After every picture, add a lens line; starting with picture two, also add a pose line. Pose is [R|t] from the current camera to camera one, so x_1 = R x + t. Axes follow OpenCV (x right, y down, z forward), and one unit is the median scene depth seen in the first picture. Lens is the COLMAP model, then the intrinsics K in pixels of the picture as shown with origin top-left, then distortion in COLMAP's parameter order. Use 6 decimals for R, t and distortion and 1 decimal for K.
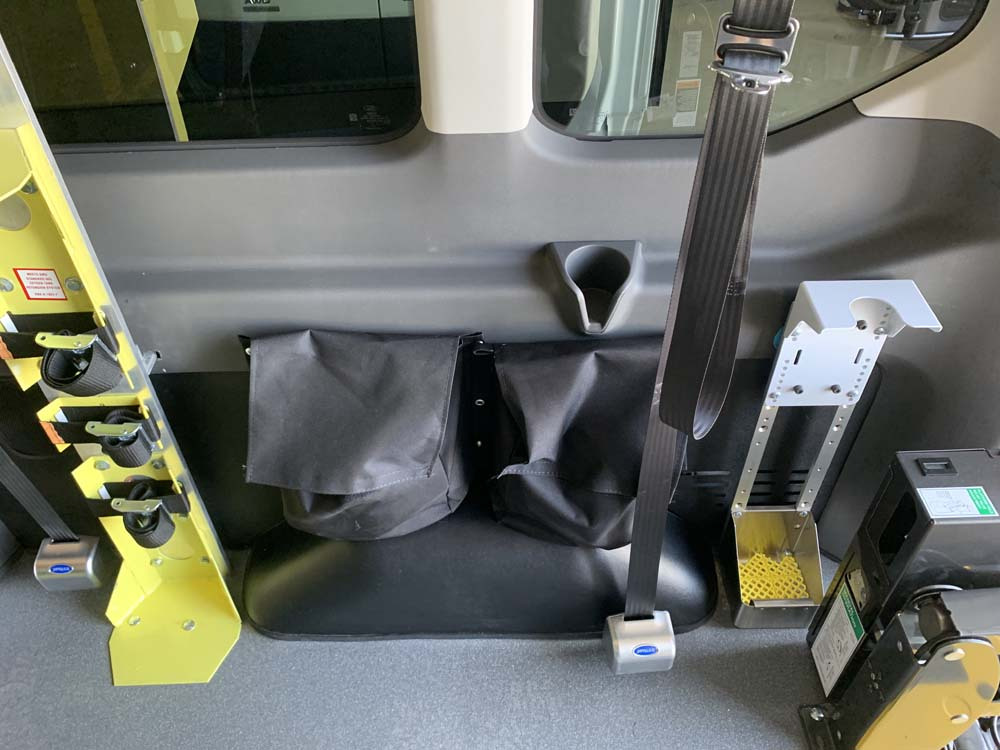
lens RADIAL K [[765.2, 0, 494.9], [0, 765.2, 370.4], [0, 0, 1]] dist [0.080349, -0.107038]
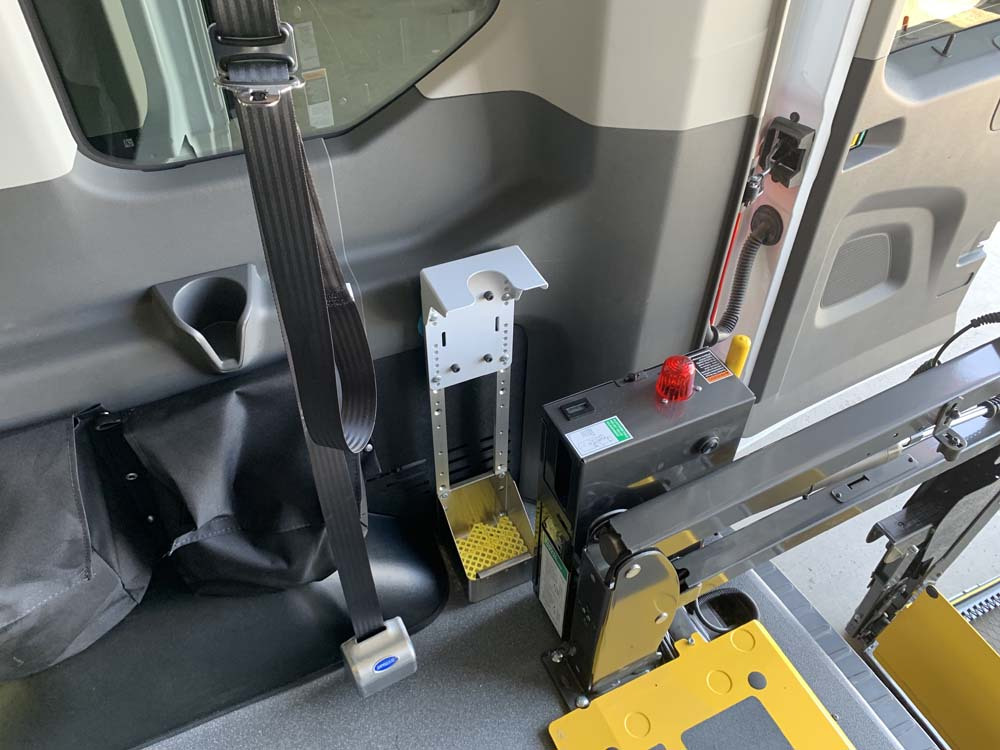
lens RADIAL K [[759.3, 0, 498.1], [0, 759.3, 370.9], [0, 0, 1]] dist [0.068733, -0.103168]
pose [[0.910586, -0.269716, 0.313188, 0.133000], [0.264276, 0.962544, 0.060564, -0.018913], [-0.317792, 0.027620, 0.947758, 0.024463]]
